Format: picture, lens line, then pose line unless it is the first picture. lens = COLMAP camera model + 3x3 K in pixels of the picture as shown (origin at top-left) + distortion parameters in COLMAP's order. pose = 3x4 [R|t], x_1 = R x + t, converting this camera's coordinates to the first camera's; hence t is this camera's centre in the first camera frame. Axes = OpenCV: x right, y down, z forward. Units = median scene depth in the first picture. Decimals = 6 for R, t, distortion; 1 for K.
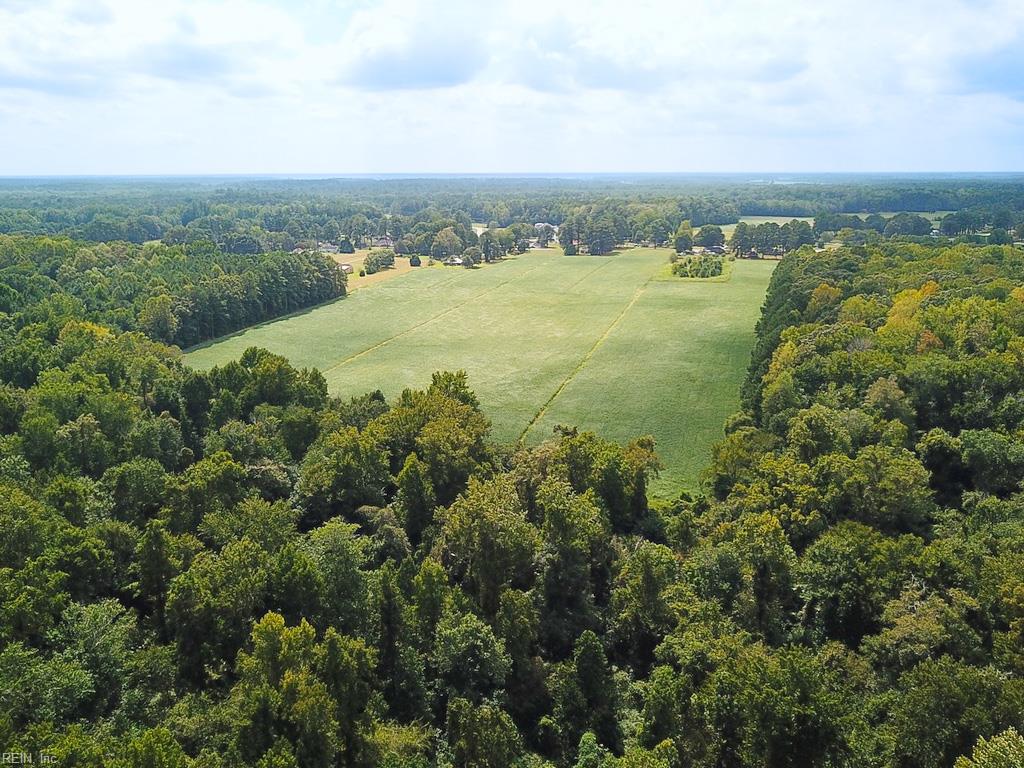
lens RADIAL K [[791.5, 0, 513.1], [0, 791.5, 389.0], [0, 0, 1]] dist [0.001865, -0.021265]
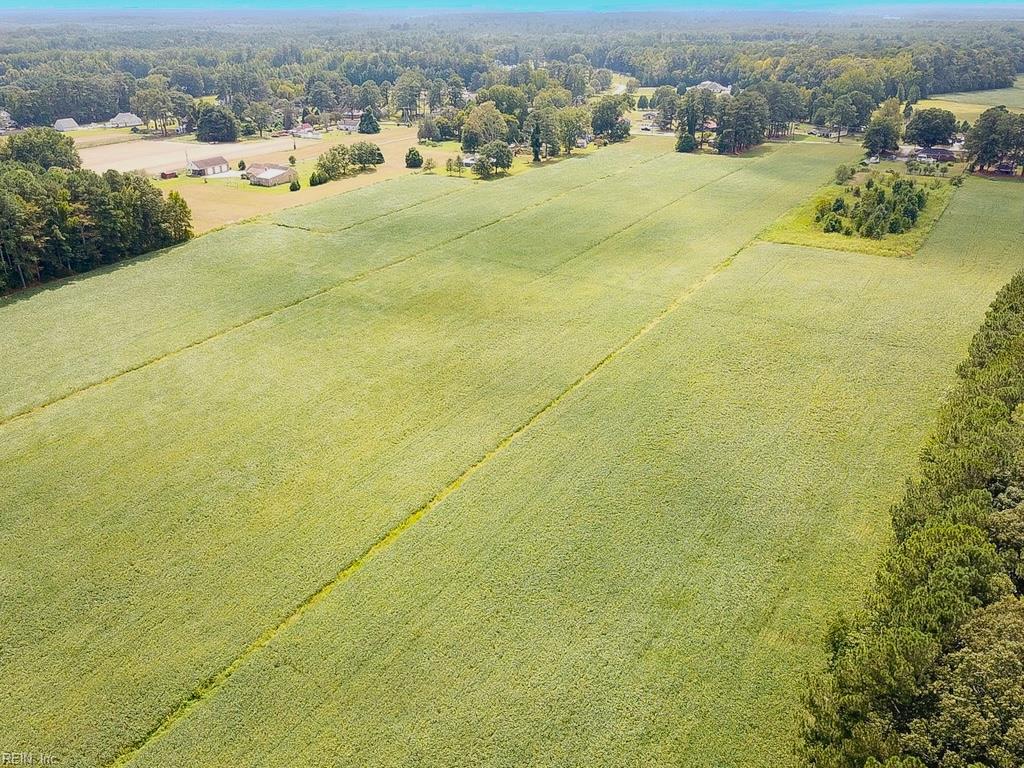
lens RADIAL K [[791.5, 0, 509.2], [0, 791.5, 380.5], [0, 0, 1]] dist [0.001865, -0.021265]
pose [[0.961034, 0.120817, -0.248629, 0.117215], [-0.074880, 0.979583, 0.186577, -0.096911], [0.266094, -0.160690, 0.950459, 0.331145]]
